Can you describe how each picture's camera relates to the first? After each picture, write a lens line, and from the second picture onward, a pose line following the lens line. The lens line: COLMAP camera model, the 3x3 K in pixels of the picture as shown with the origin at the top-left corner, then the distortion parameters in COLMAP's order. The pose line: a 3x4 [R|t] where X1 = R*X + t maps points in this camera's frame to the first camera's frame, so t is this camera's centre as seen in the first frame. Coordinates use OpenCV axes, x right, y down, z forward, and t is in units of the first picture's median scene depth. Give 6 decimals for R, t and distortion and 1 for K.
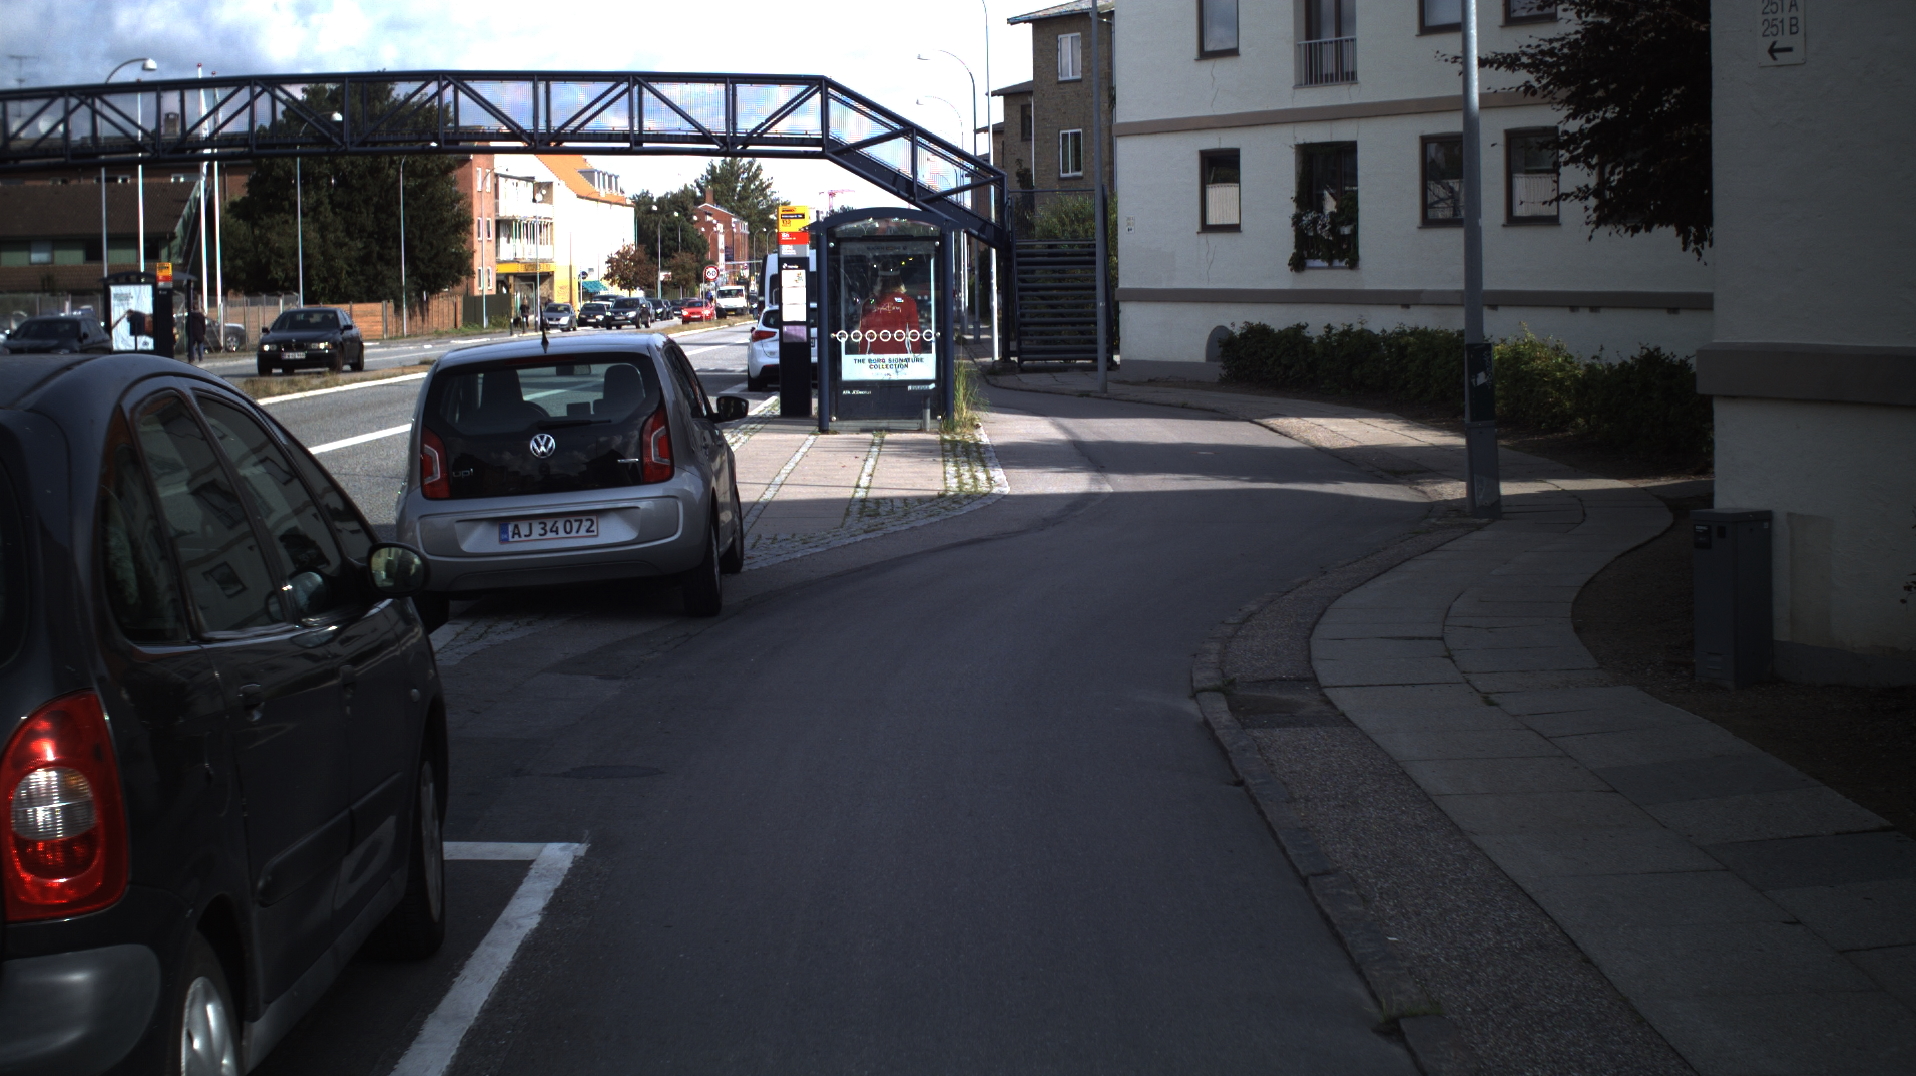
lens RADIAL K [[3580.5, 0, 958.0], [0, 3580.5, 538.0], [0, 0, 1]] dist [-0.309153, 0.390555]
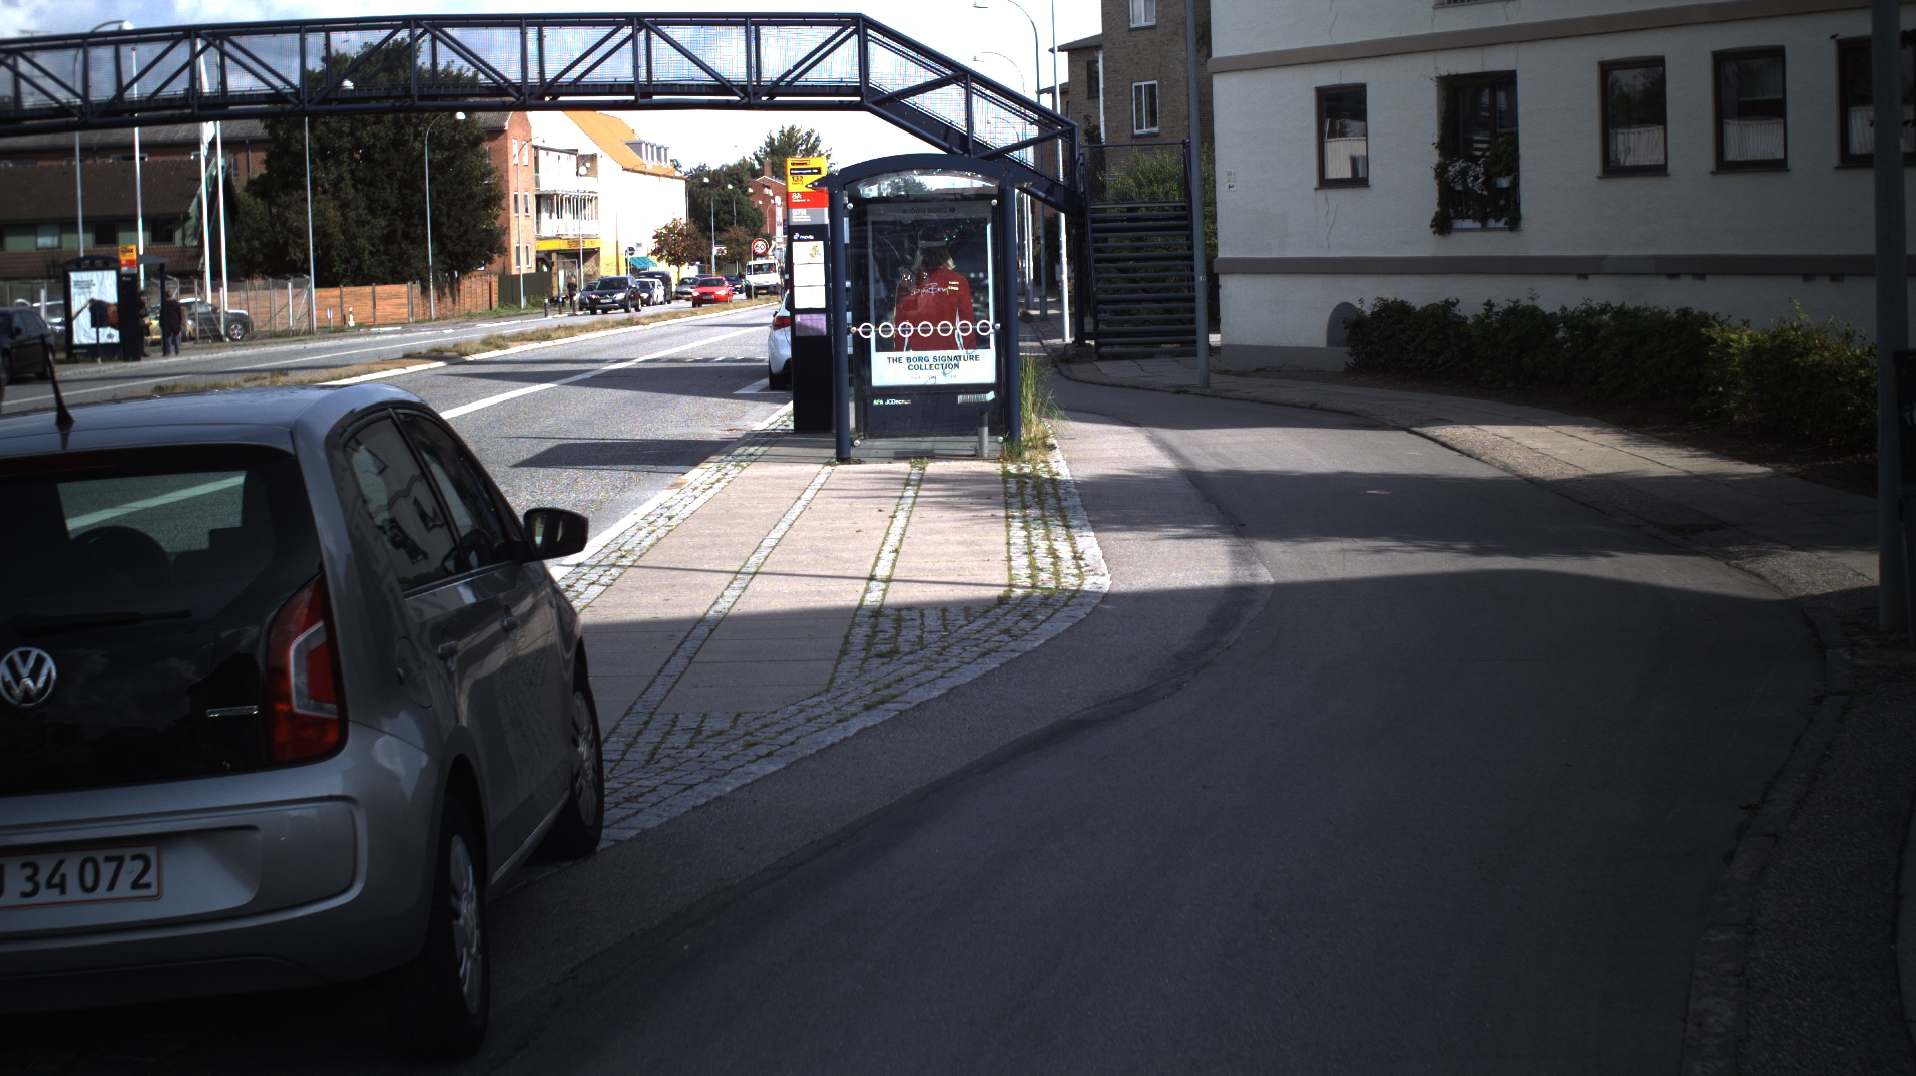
lens RADIAL K [[3580.5, 0, 958.0], [0, 3580.5, 538.0], [0, 0, 1]] dist [-0.309153, 0.390555]
pose [[0.999722, -0.014062, -0.018907, -0.000266], [0.014218, 0.999866, 0.008107, -0.013307], [0.018790, -0.008373, 0.999788, 0.181425]]
